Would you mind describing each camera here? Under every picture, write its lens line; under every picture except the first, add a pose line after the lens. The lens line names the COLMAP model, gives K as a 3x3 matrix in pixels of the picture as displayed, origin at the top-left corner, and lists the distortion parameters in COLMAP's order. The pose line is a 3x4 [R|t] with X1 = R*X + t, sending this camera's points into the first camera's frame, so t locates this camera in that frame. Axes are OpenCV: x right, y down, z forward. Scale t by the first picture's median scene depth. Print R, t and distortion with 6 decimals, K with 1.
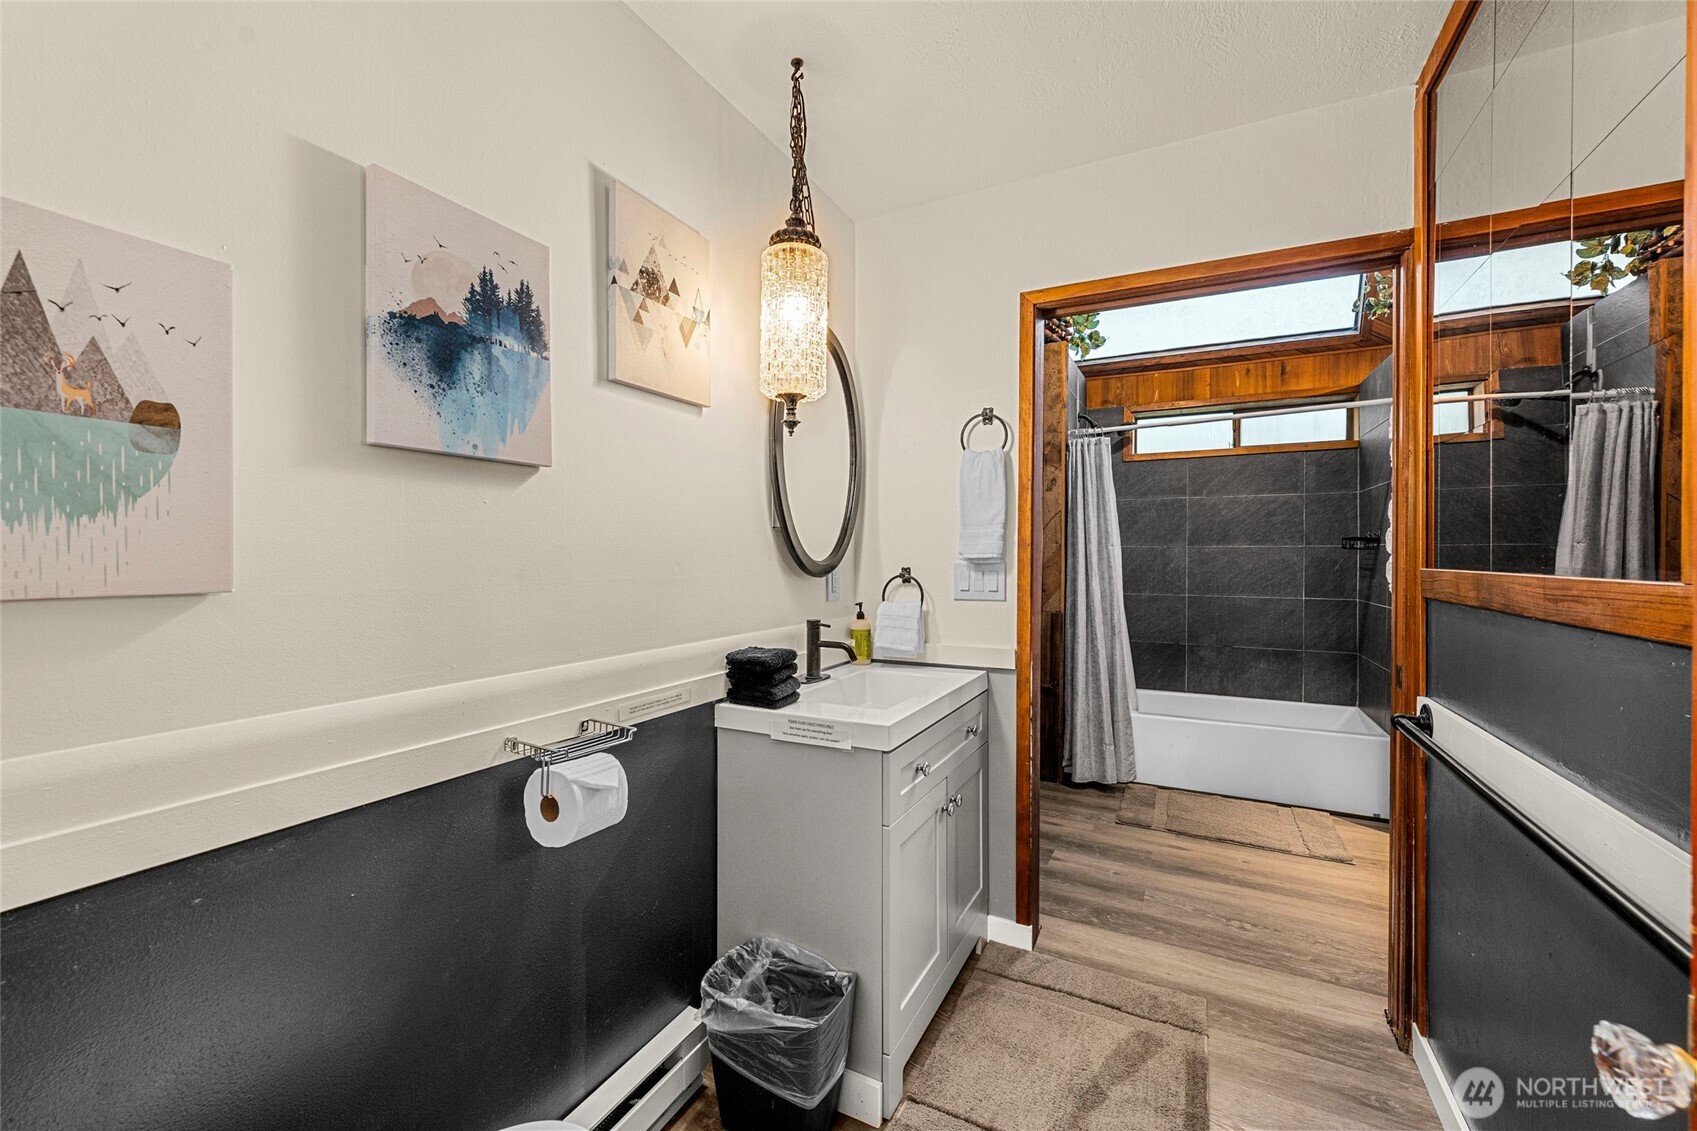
lens RADIAL K [[661.9, 0, 851.9], [0, 661.9, 564.5], [0, 0, 1]] dist [0.000180, 0.000089]
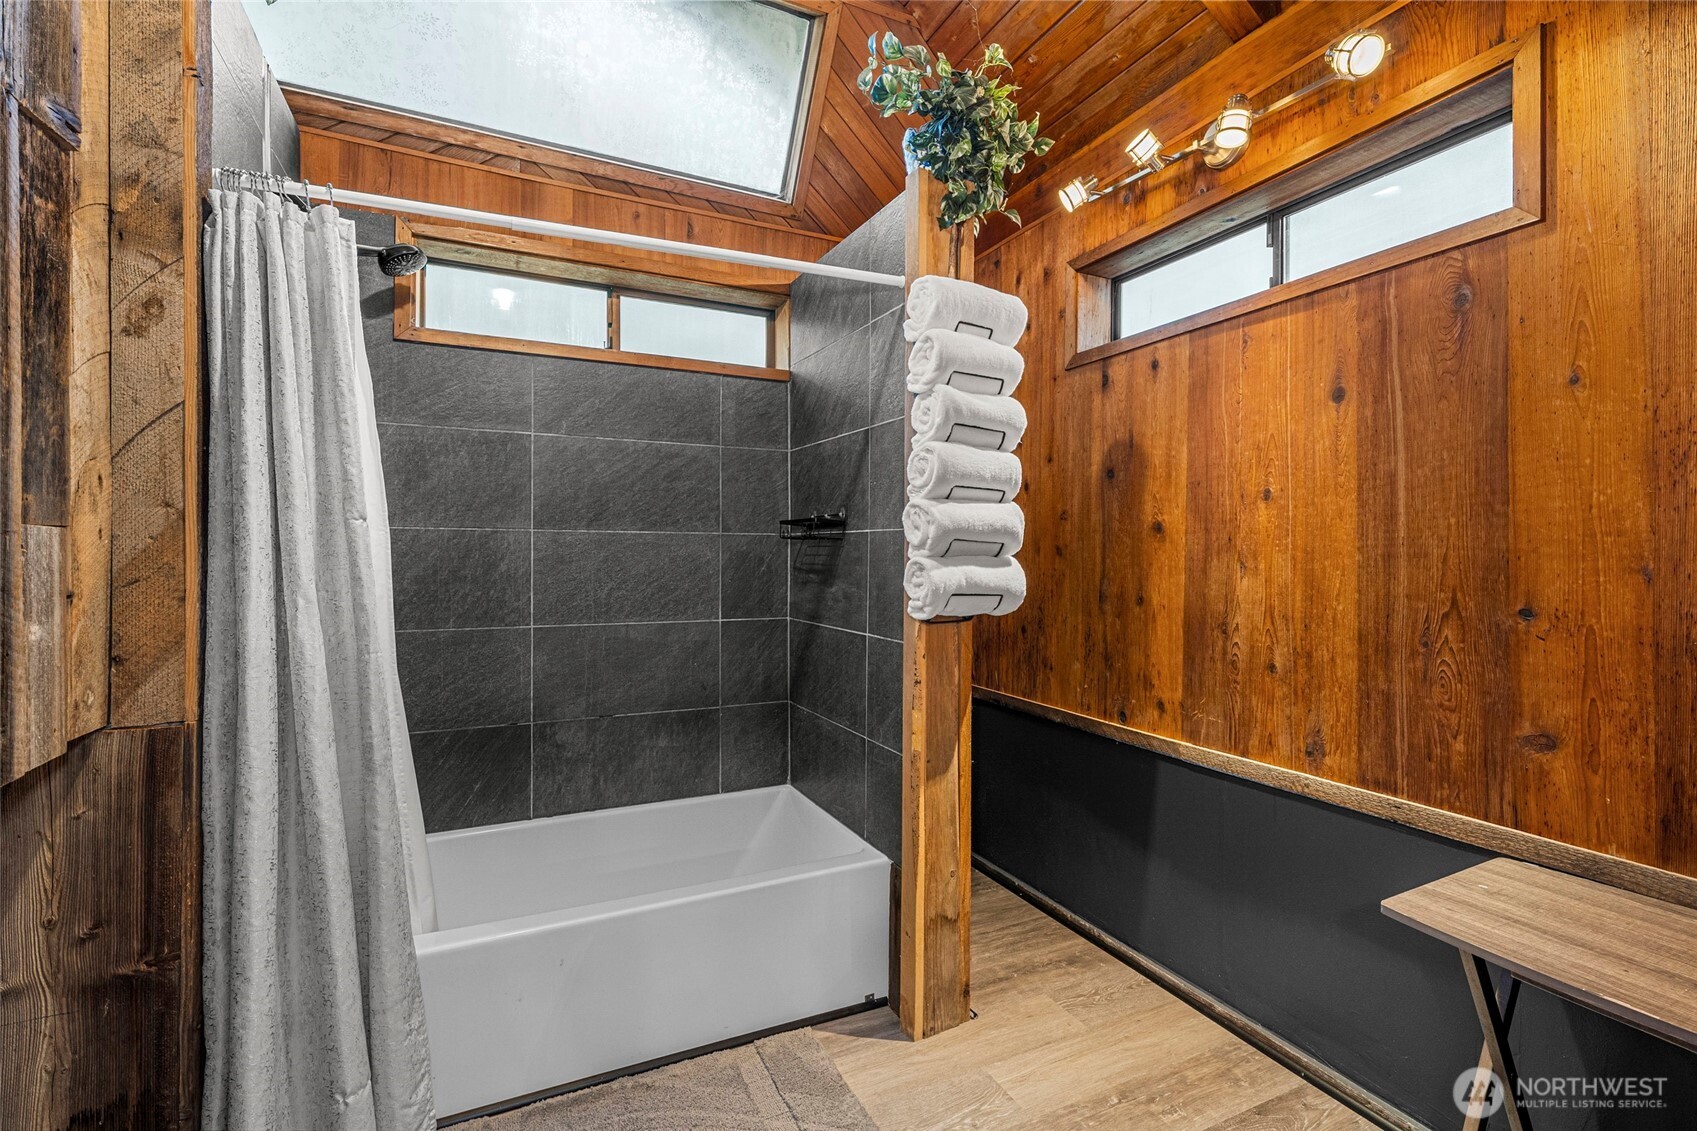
lens RADIAL K [[766.5, 0, 851.3], [0, 766.5, 558.3], [0, 0, 1]] dist [0.005926, -0.000514]
pose [[0.600826, -0.004692, 0.799366, 0.200525], [0.005178, 0.999985, 0.001977, -0.006070], [-0.799363, 0.002951, 0.600841, 0.492506]]
